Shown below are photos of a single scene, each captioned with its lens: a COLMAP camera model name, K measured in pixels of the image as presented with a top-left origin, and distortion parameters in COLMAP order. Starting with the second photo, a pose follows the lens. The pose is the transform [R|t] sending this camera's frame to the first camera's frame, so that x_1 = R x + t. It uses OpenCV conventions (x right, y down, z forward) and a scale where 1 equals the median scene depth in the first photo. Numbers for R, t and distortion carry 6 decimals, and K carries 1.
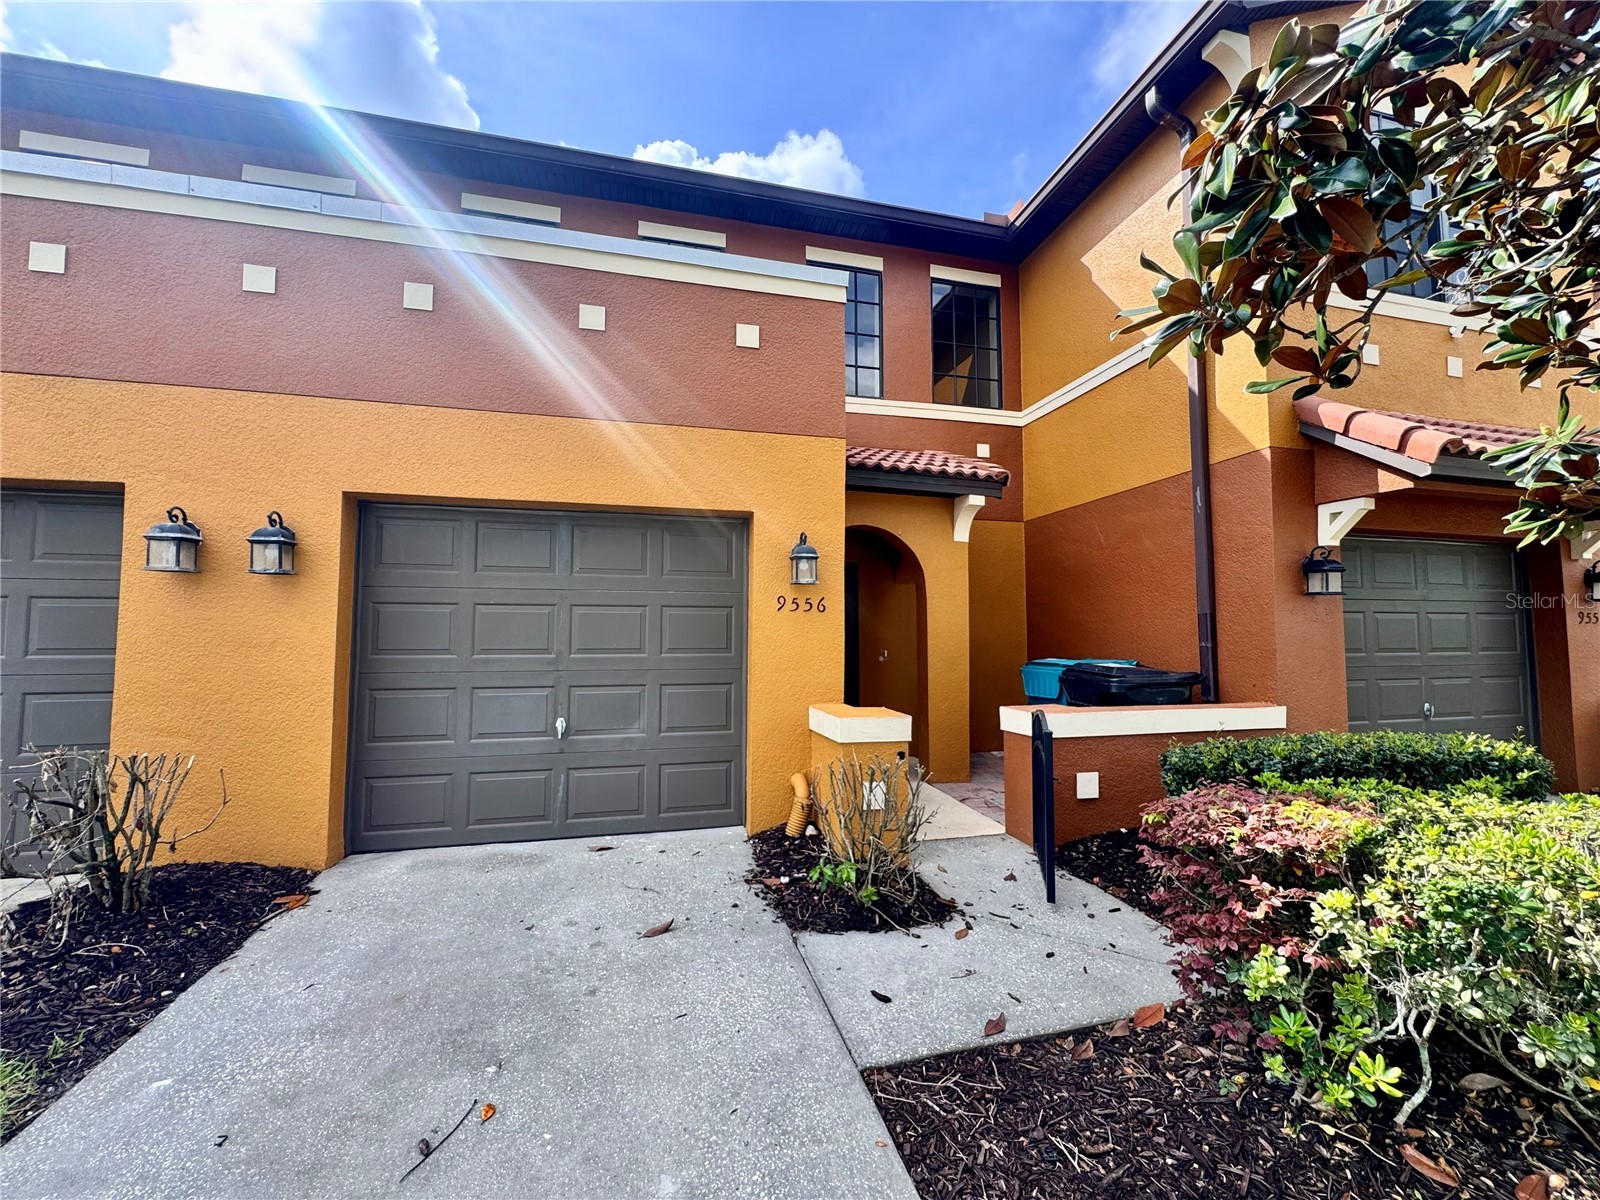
lens RADIAL K [[632.3, 0, 800.0], [0, 632.3, 600.0], [0, 0, 1]] dist [-0.000941, -0.000249]
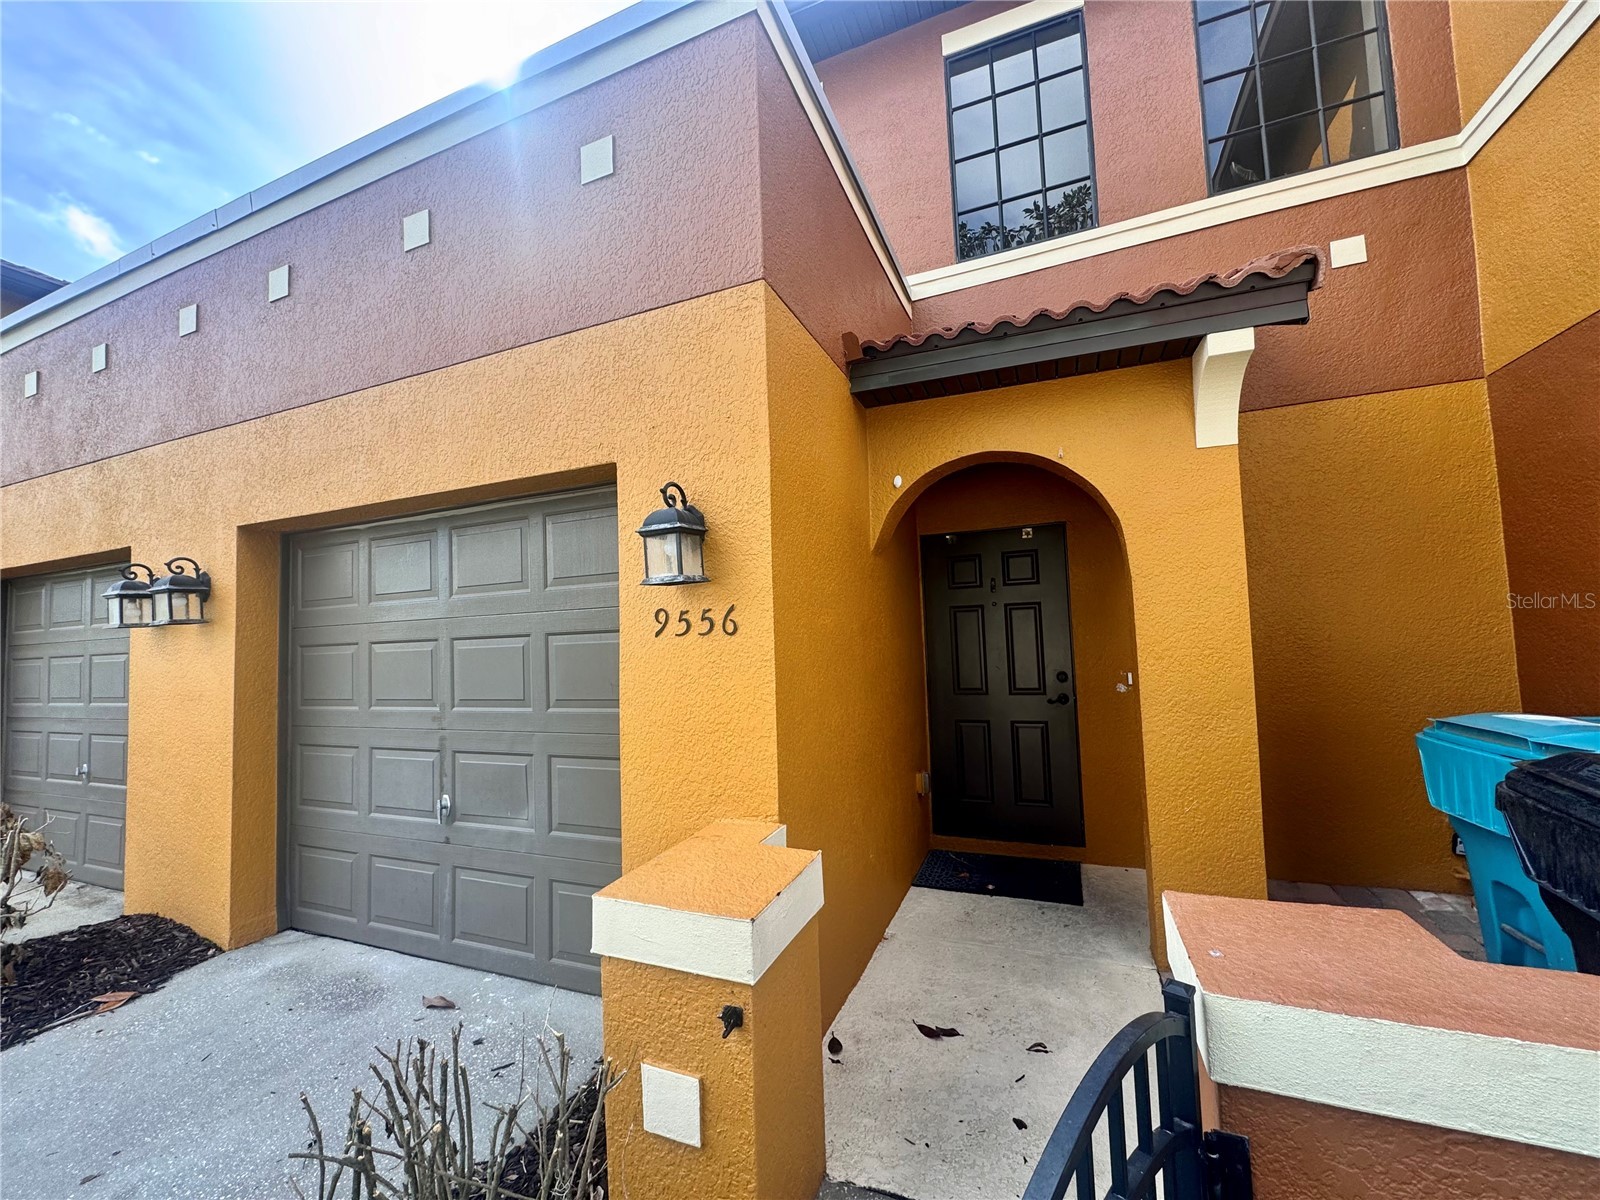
lens RADIAL K [[632.3, 0, 800.0], [0, 632.3, 600.0], [0, 0, 1]] dist [-0.000941, -0.000249]
pose [[0.807152, -0.065686, -0.586678, 0.390651], [0.074150, 0.997201, -0.009633, 0.000142], [0.585668, -0.035727, 0.809763, 0.652418]]
